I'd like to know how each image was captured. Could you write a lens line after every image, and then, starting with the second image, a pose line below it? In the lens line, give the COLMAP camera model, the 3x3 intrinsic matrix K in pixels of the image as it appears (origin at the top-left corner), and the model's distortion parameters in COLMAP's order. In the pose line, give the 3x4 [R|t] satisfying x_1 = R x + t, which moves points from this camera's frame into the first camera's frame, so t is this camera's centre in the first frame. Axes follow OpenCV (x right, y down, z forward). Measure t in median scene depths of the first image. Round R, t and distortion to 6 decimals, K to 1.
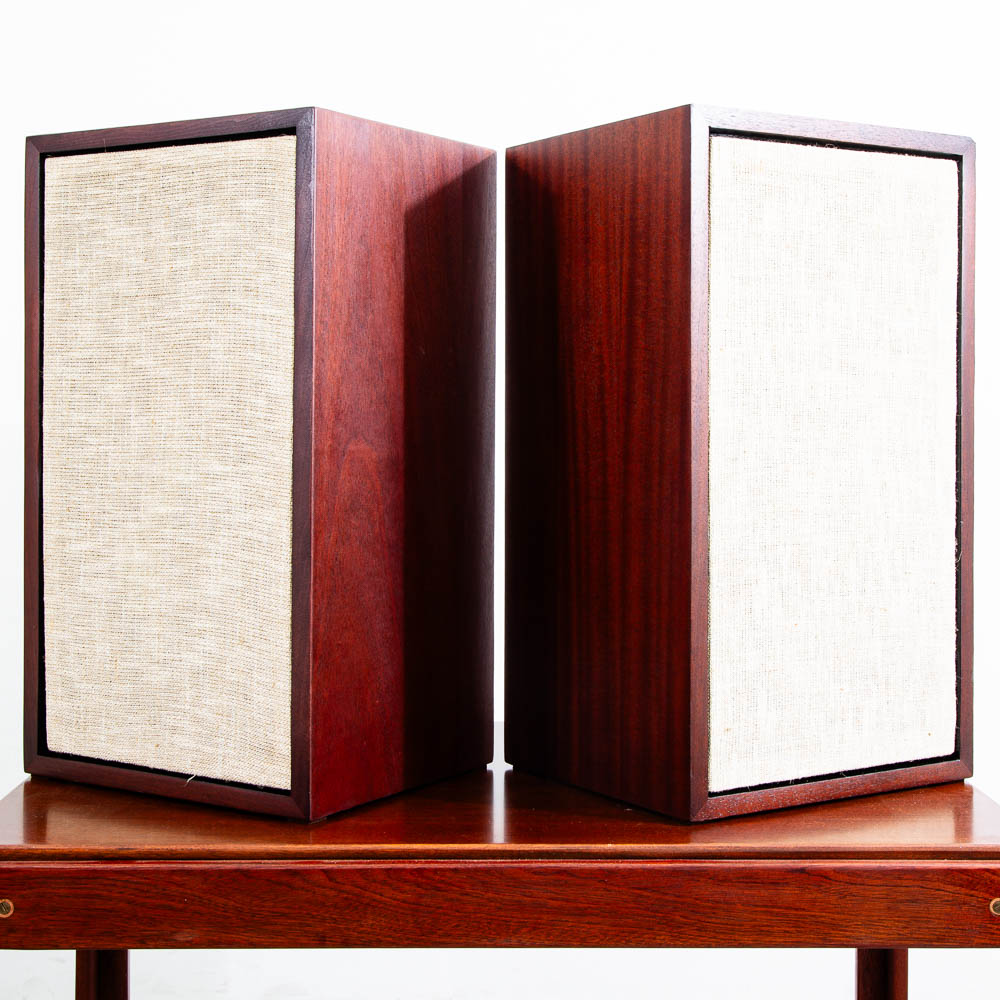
lens RADIAL K [[1719.3, 0, 472.3], [0, 1719.3, 422.9], [0, 0, 1]] dist [0.037721, 0.147055]
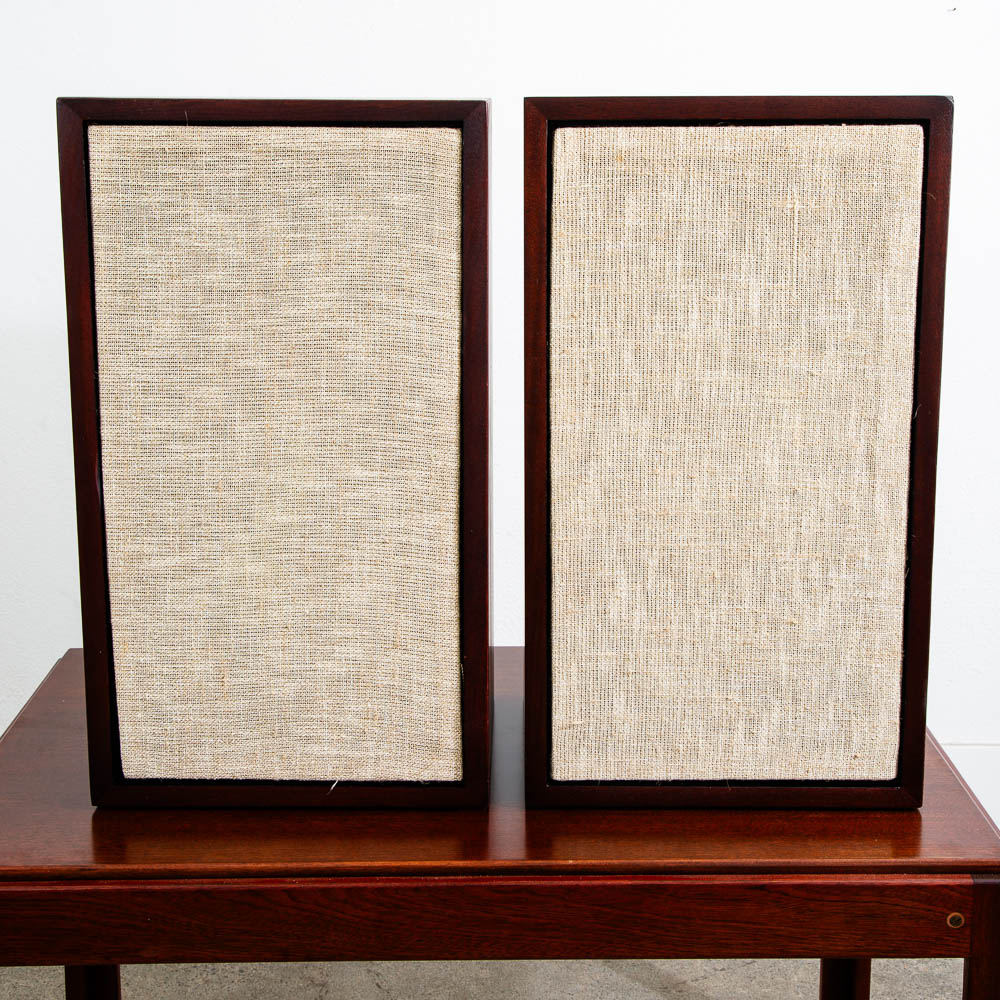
lens RADIAL K [[1893.3, 0, 471.6], [0, 1893.3, 455.2], [0, 0, 1]] dist [0.128345, 0.007354]
pose [[0.852494, -0.114681, 0.510002, -0.626668], [0.012971, 0.979978, 0.198681, -0.190942], [-0.522576, -0.162759, 0.836914, 0.087138]]
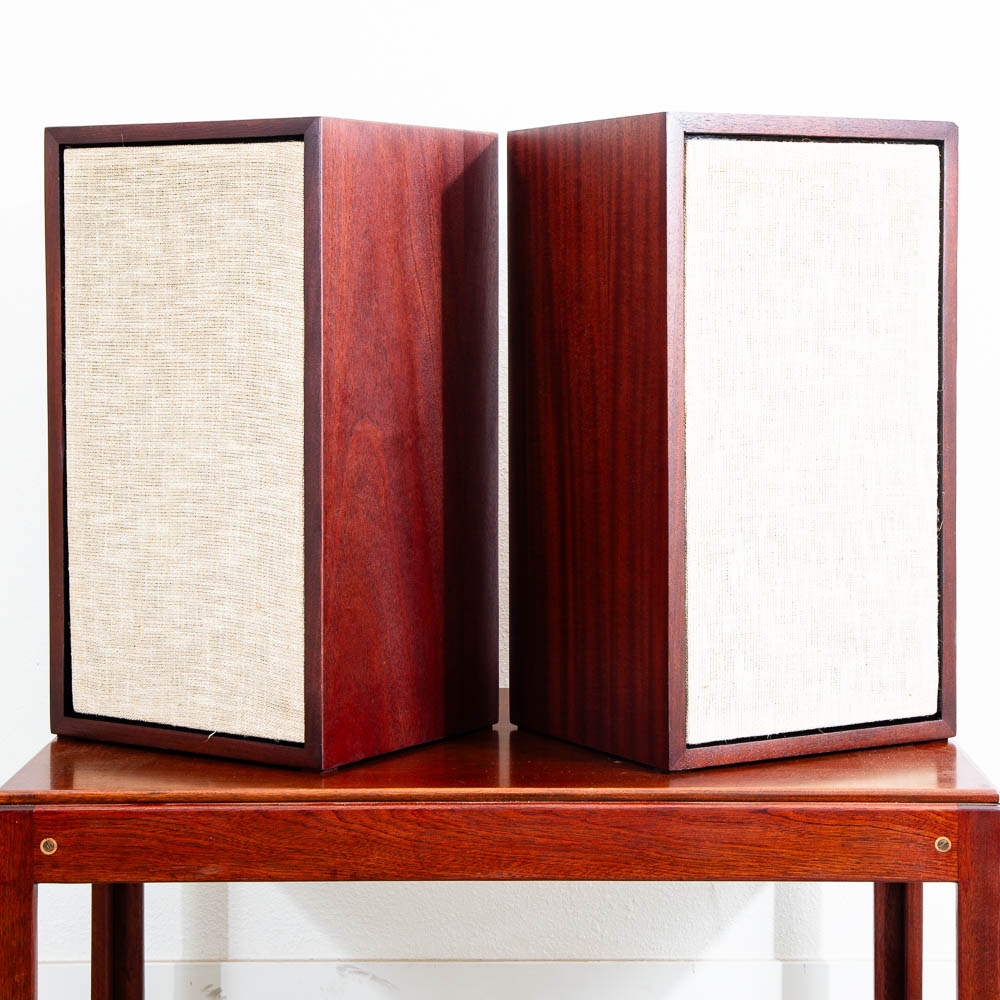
lens RADIAL K [[2411.4, 0, 486.1], [0, 2411.4, 410.9], [0, 0, 1]] dist [0.286823, -0.223842]
pose [[0.999577, -0.005088, -0.028633, 0.052930], [0.006252, 0.999151, 0.040717, -0.056967], [0.028401, -0.040879, 0.998760, -0.506092]]
